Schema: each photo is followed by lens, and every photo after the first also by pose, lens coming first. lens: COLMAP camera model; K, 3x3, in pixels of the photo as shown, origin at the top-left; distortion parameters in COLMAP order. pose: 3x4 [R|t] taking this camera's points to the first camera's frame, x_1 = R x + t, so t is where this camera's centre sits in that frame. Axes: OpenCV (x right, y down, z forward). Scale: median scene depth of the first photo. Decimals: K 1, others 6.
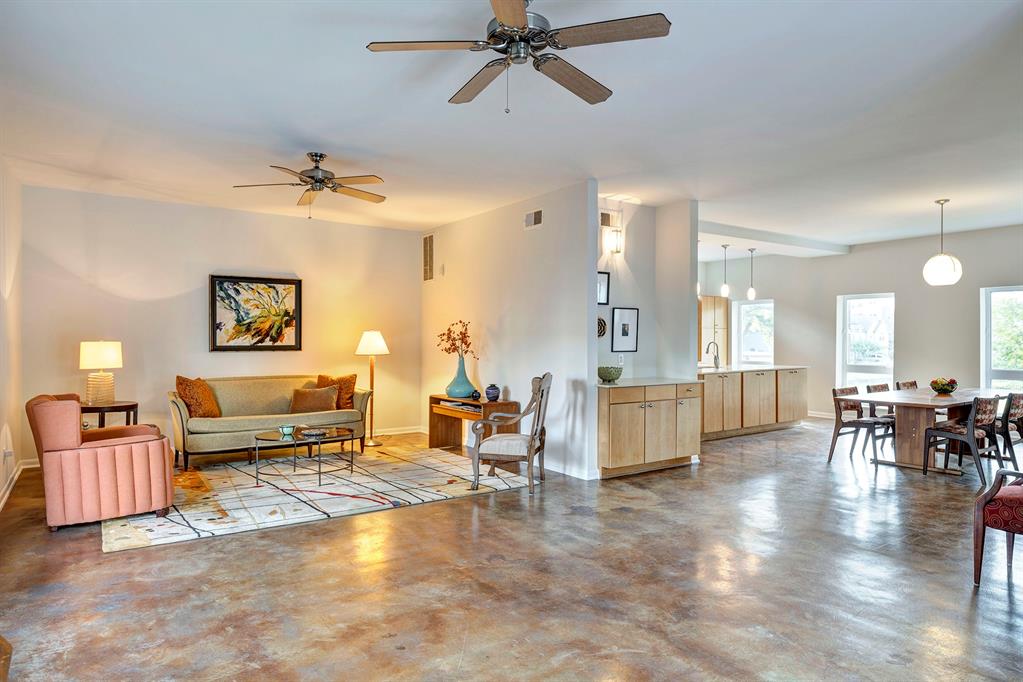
lens RADIAL K [[543.7, 0, 511.5], [0, 543.7, 341.0], [0, 0, 1]] dist [0.000566, 0.000326]
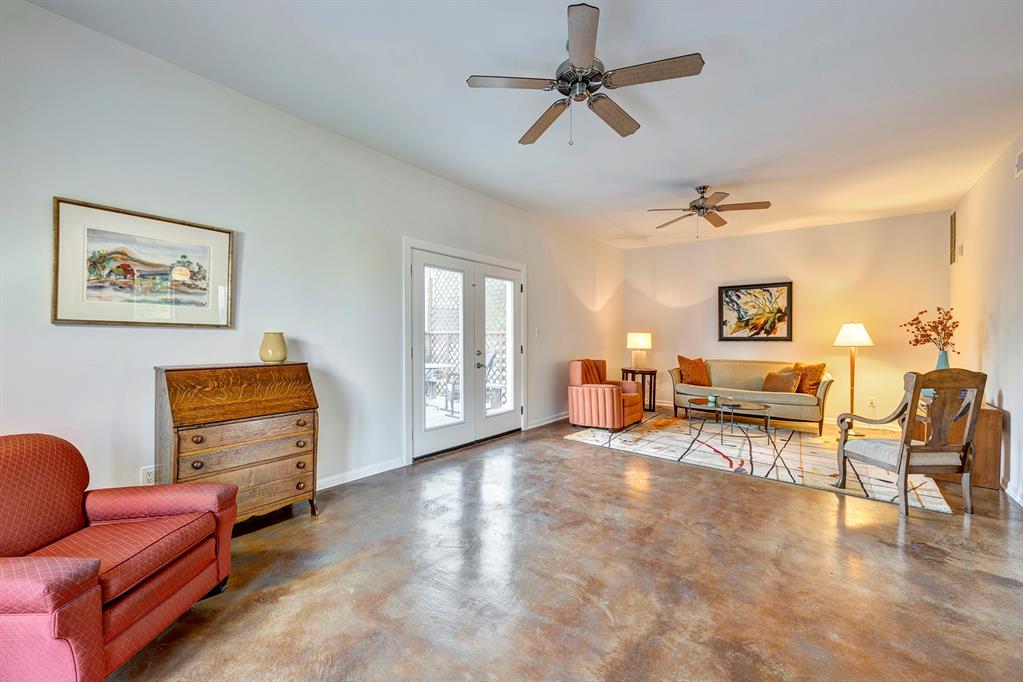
lens RADIAL K [[425.1, 0, 557.9], [0, 425.1, 341.4], [0, 0, 1]] dist [0.000118, -0.000129]
pose [[0.361279, 0.009246, -0.932412, 0.318489], [-0.005819, 0.999954, 0.007662, 0.014344], [0.932440, 0.002658, 0.361316, 0.206969]]
